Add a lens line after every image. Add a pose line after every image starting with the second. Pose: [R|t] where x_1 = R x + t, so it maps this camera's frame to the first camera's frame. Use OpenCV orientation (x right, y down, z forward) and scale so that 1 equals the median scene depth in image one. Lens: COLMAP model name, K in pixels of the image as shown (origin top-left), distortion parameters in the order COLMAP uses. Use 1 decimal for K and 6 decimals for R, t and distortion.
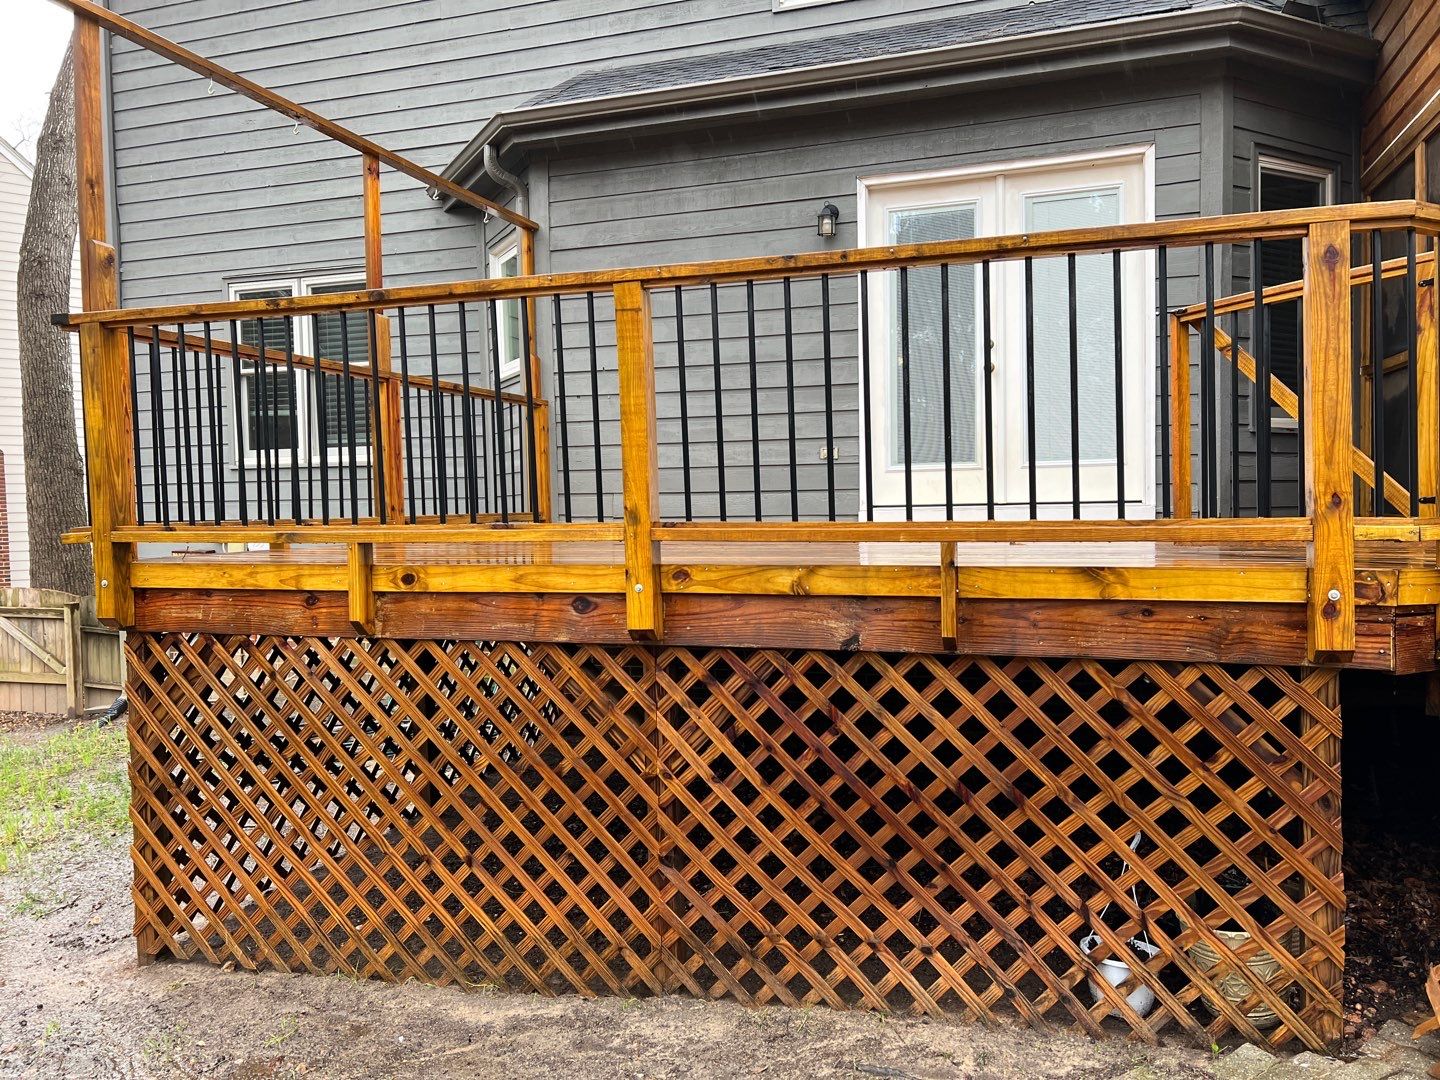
lens RADIAL K [[1083.3, 0, 713.8], [0, 1083.3, 548.4], [0, 0, 1]] dist [0.053598, -0.060704]
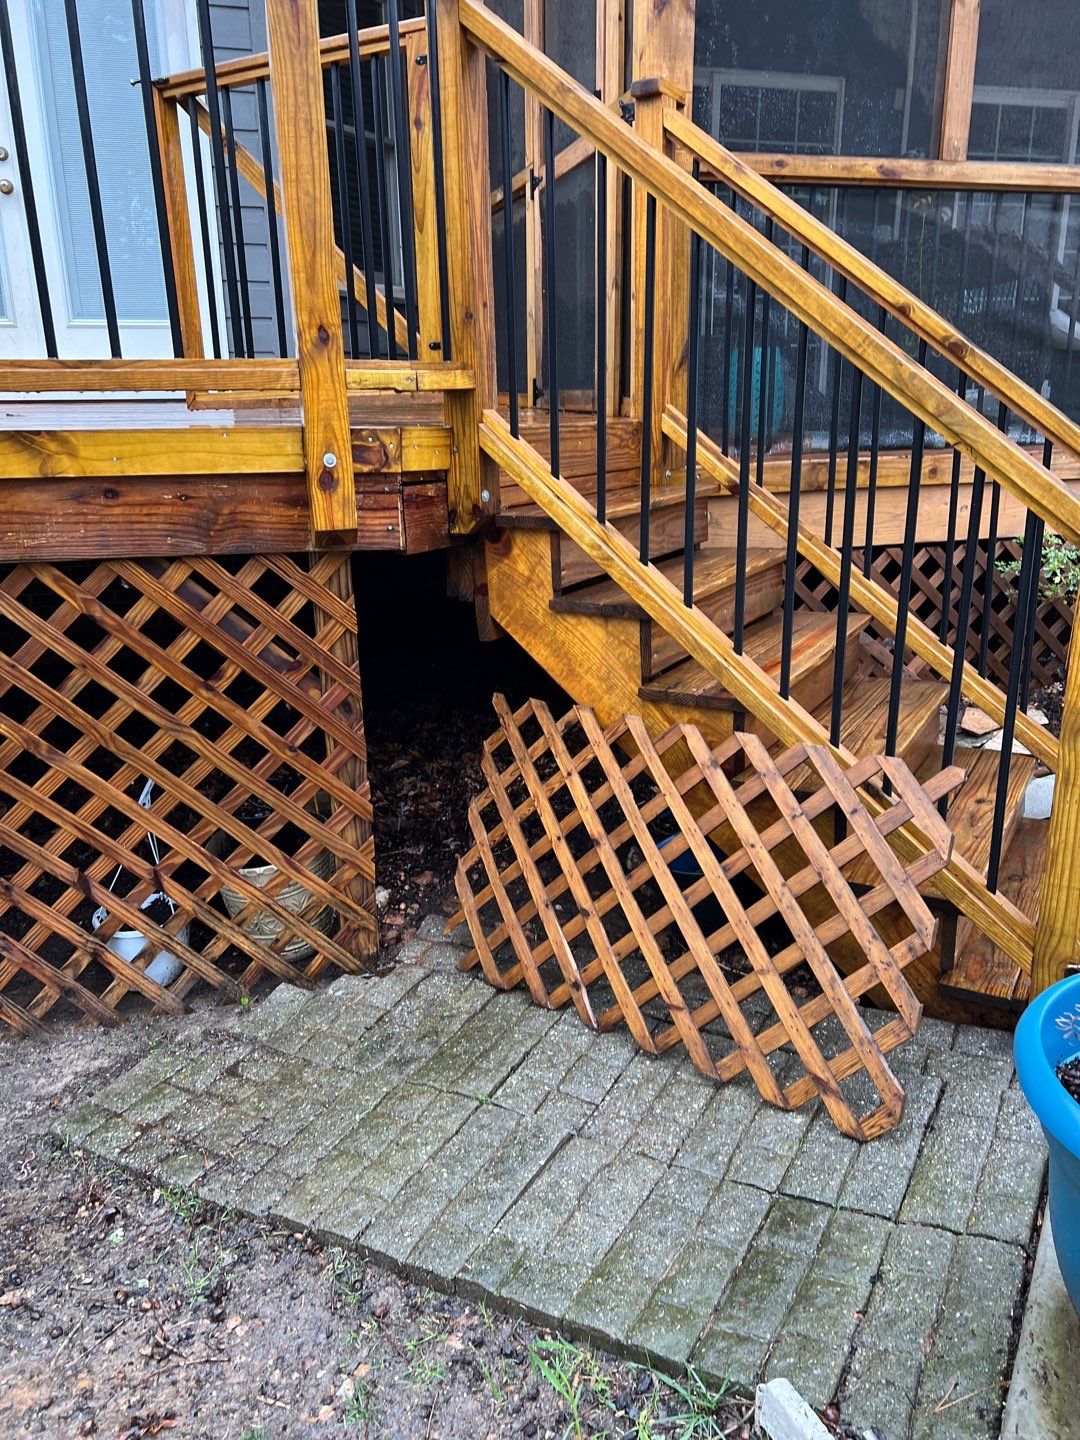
lens RADIAL K [[1083.3, 0, 545.1], [0, 1083.3, 720.6], [0, 0, 1]] dist [0.053598, -0.060704]
pose [[0.830780, -0.156023, 0.534287, 0.223479], [0.020300, 0.967763, 0.251042, 0.028048], [-0.556231, -0.197714, 0.807165, 0.210354]]
